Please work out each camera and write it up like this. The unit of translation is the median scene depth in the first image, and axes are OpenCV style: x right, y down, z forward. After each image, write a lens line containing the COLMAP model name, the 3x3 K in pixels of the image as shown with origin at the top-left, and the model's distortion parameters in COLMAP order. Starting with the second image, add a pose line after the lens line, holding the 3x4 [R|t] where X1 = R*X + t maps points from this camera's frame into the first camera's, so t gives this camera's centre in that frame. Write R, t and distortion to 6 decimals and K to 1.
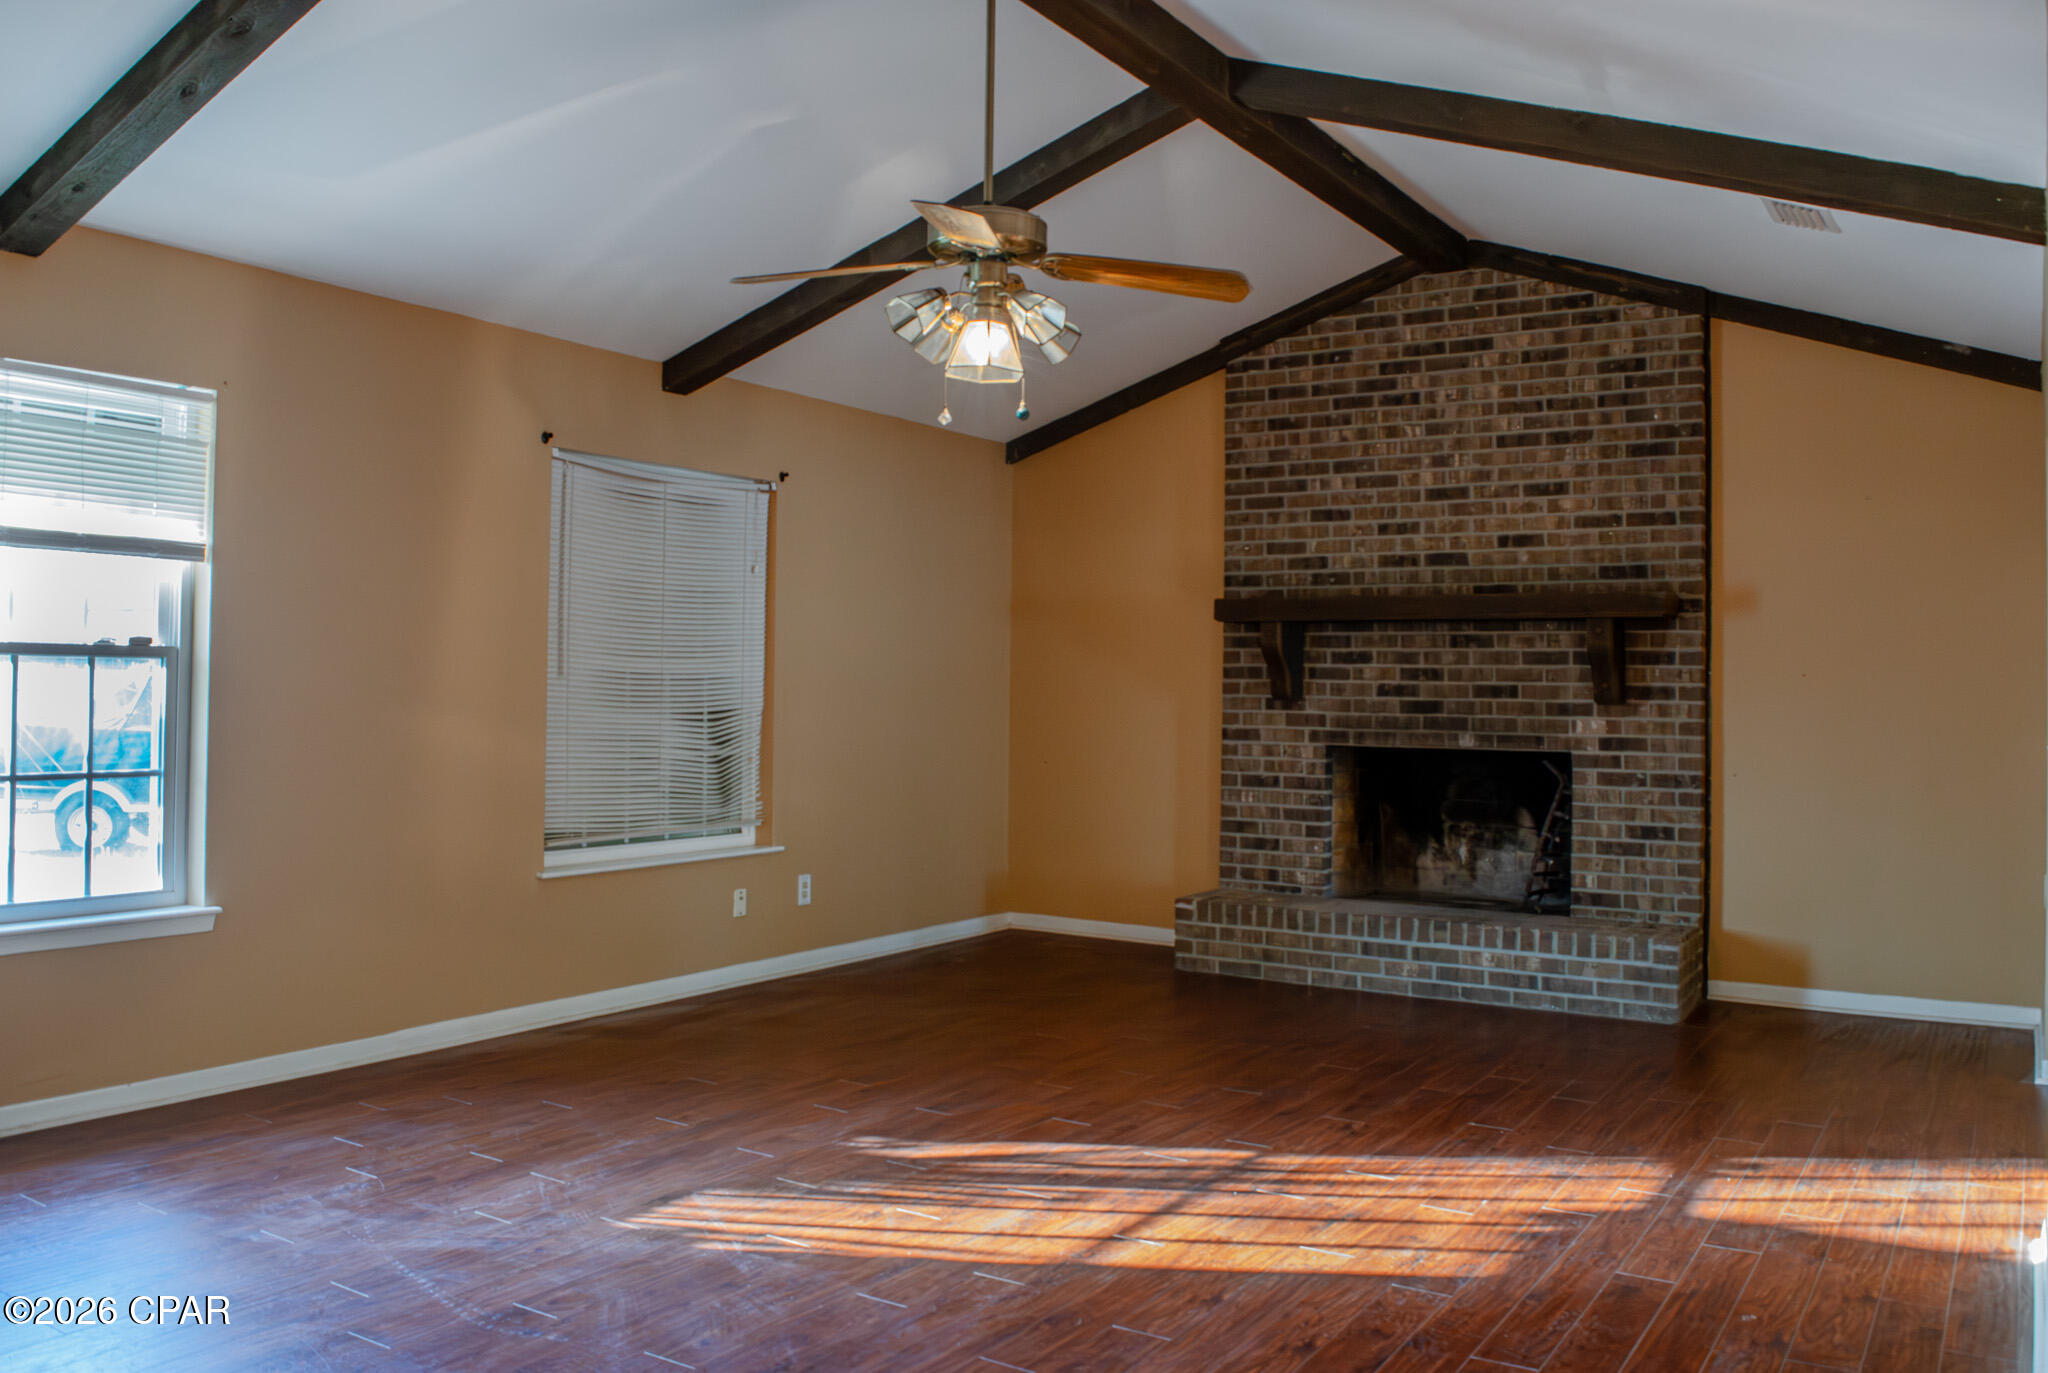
lens RADIAL K [[1636.9, 0, 1025.9], [0, 1636.9, 688.5], [0, 0, 1]] dist [-0.084417, -0.006156]
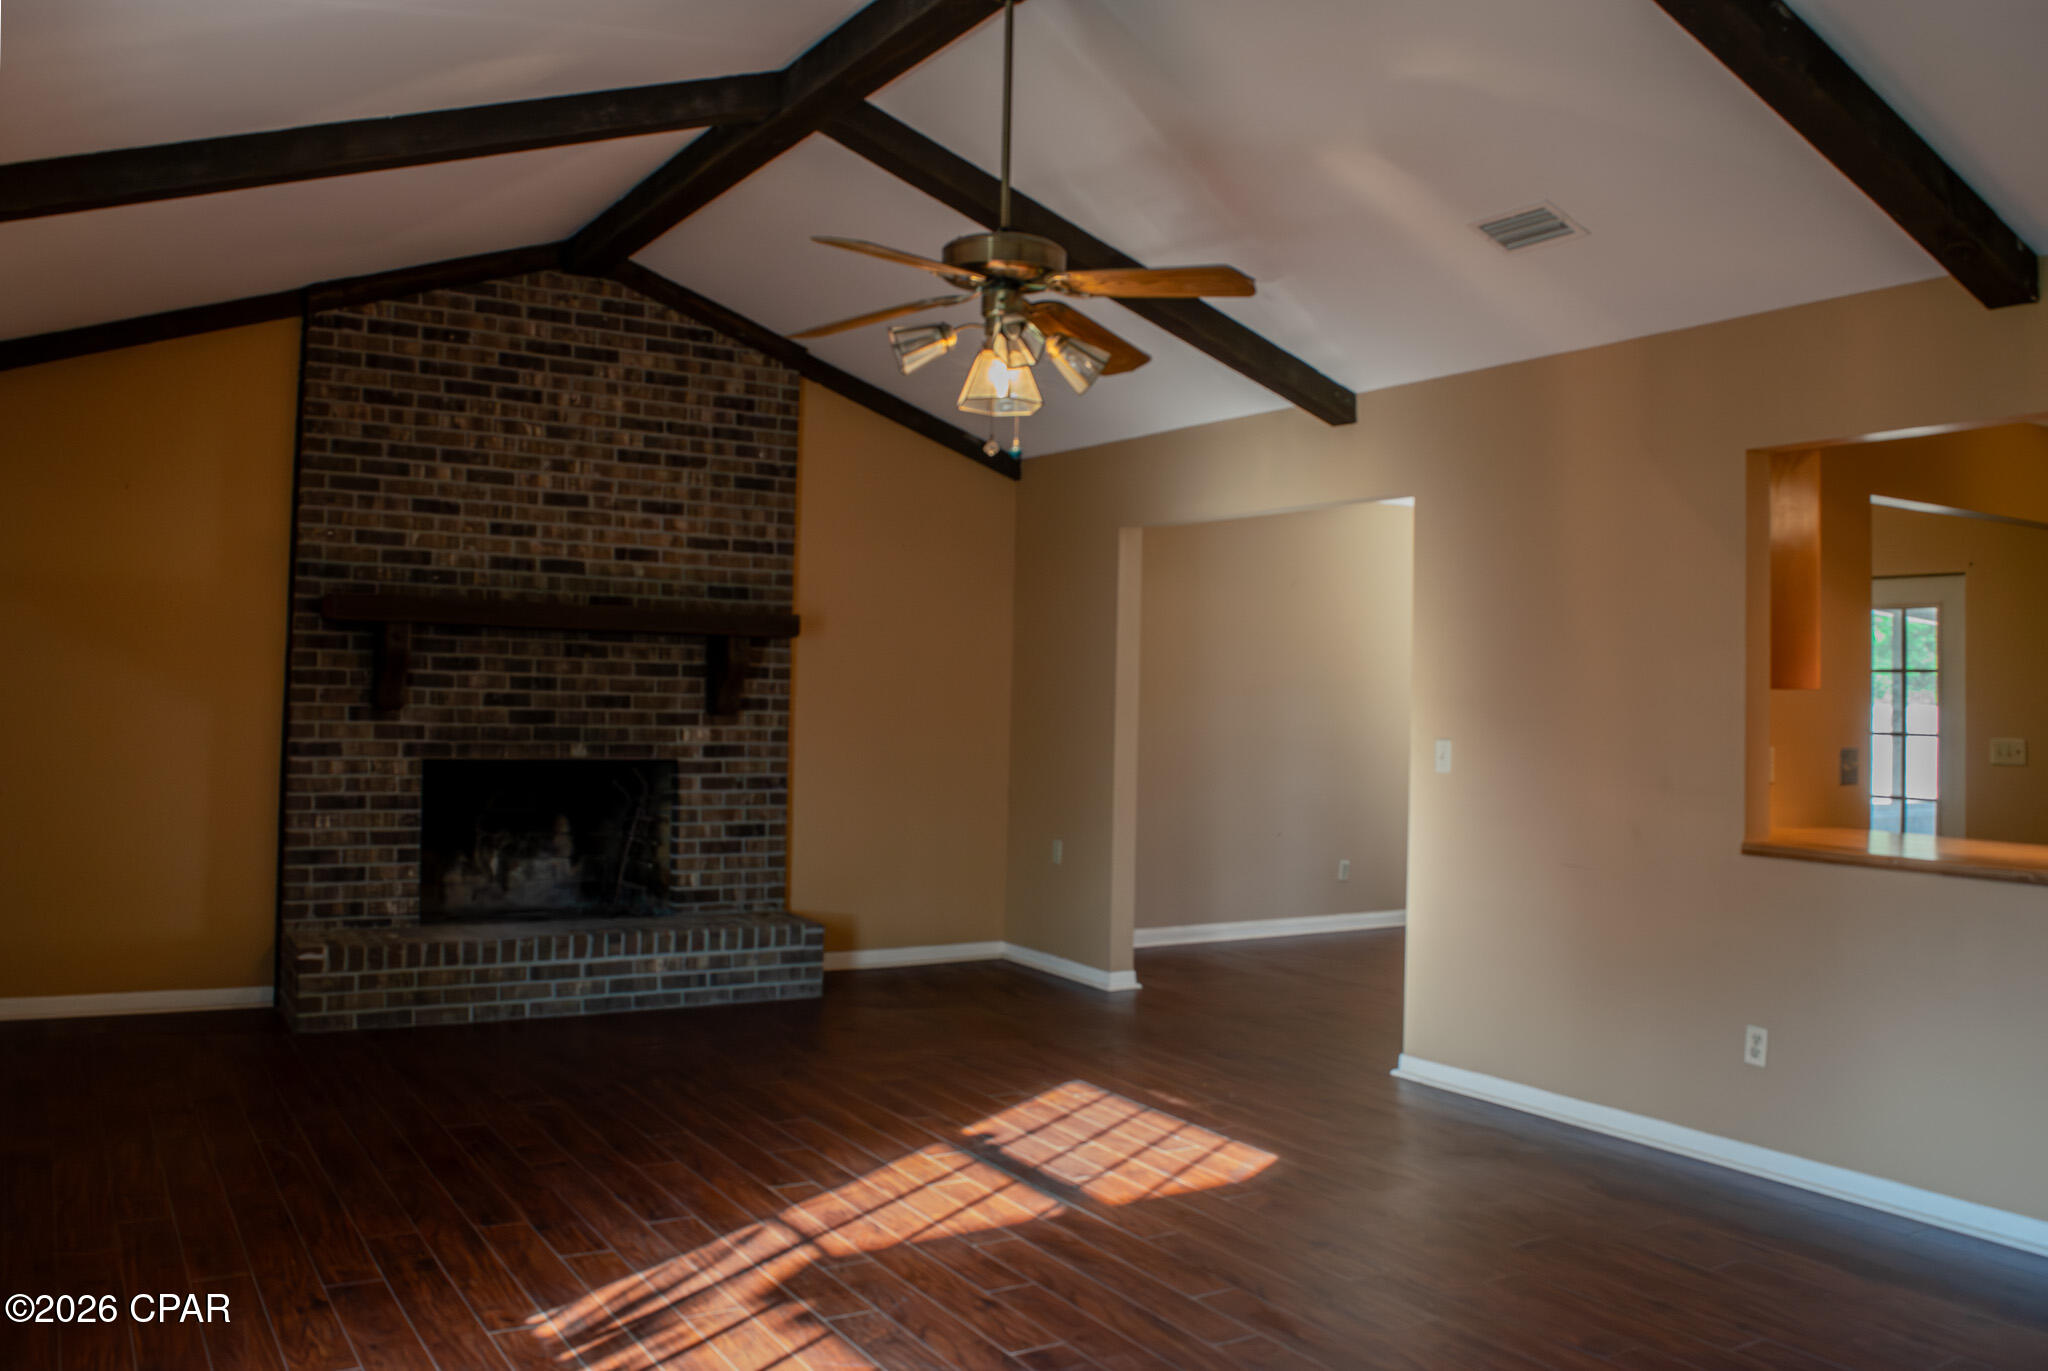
lens RADIAL K [[1636.9, 0, 1034.6], [0, 1636.9, 668.5], [0, 0, 1]] dist [-0.084417, -0.006156]
pose [[0.435264, 0.012152, 0.900221, -0.507673], [-0.018912, 0.999812, -0.004352, -0.019382], [-0.900104, -0.015131, 0.435412, 0.321387]]
